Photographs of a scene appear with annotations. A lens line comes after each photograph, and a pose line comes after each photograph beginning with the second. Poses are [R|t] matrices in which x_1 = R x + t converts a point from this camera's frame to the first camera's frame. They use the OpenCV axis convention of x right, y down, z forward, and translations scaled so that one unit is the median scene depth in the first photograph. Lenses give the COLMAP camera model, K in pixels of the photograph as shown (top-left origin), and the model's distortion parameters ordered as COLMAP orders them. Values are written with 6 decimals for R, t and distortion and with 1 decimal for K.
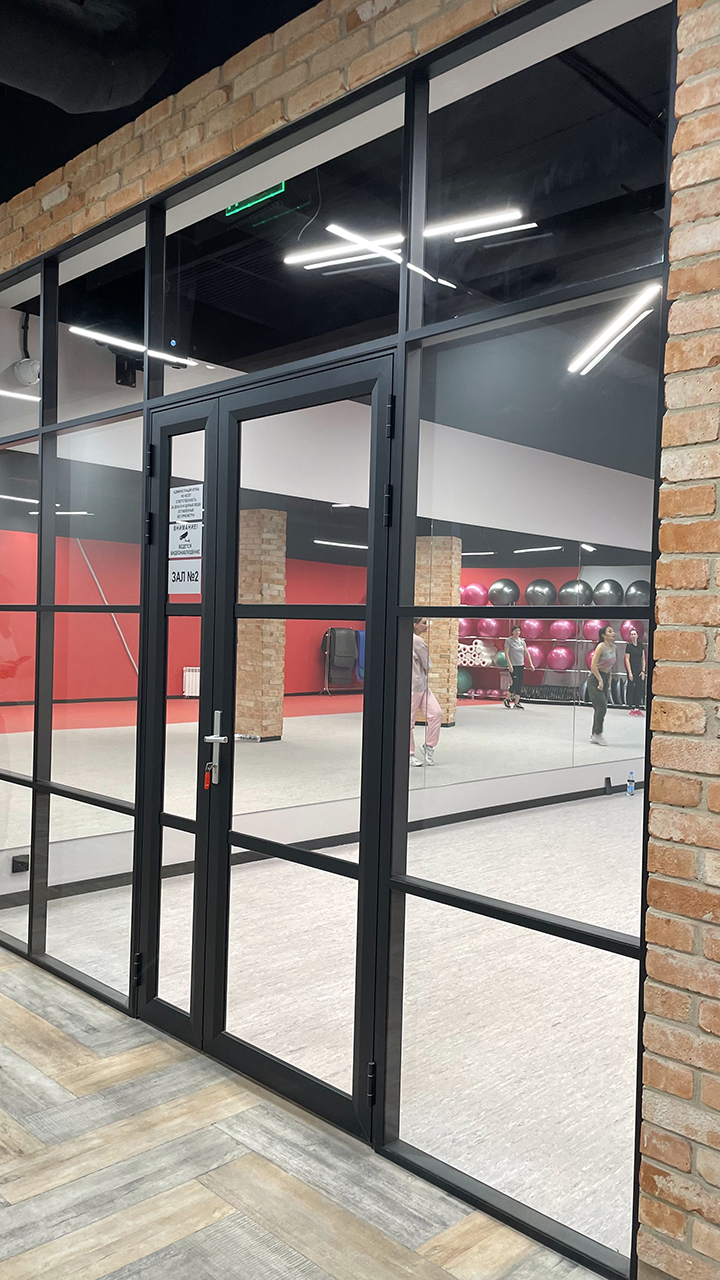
lens RADIAL K [[967.0, 0, 391.4], [0, 967.0, 658.5], [0, 0, 1]] dist [0.085839, -0.116789]
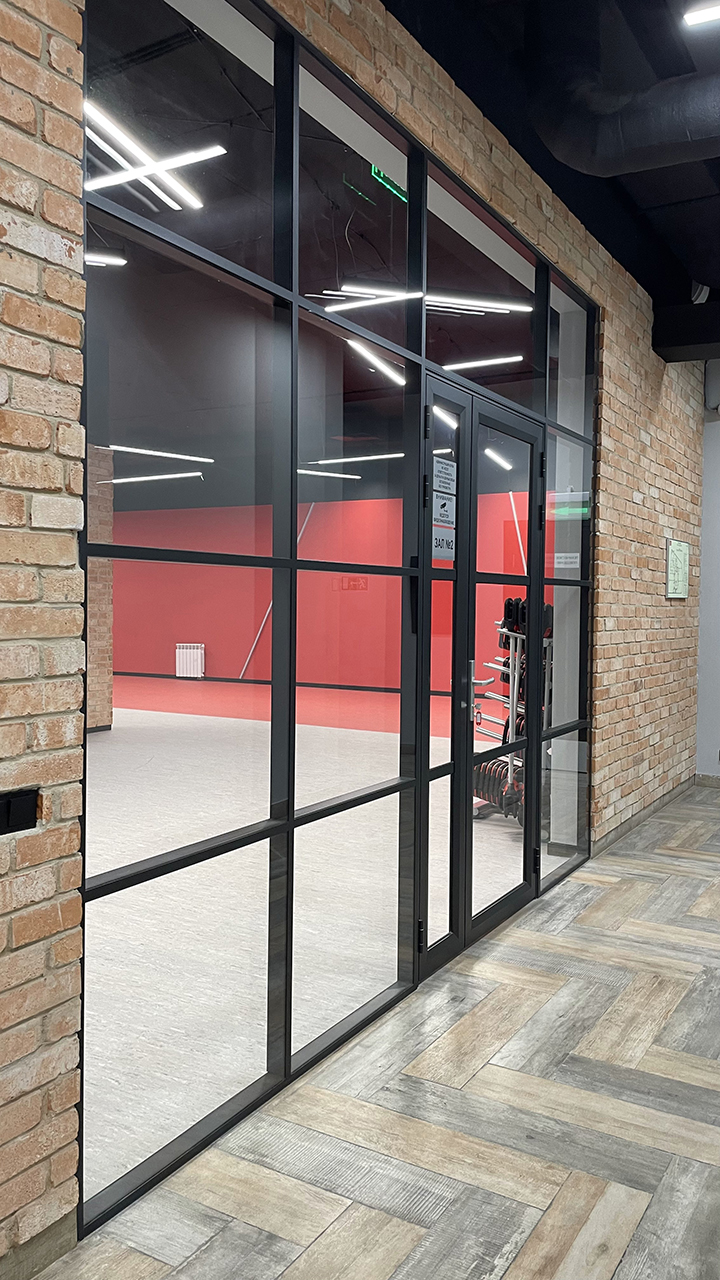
lens RADIAL K [[967.0, 0, 362.6], [0, 967.0, 635.9], [0, 0, 1]] dist [0.085839, -0.116789]
pose [[-0.226124, -0.072684, 0.971383, -1.364473], [0.014315, 0.996857, 0.077922, -0.073805], [-0.973993, 0.031525, -0.224372, 1.459798]]
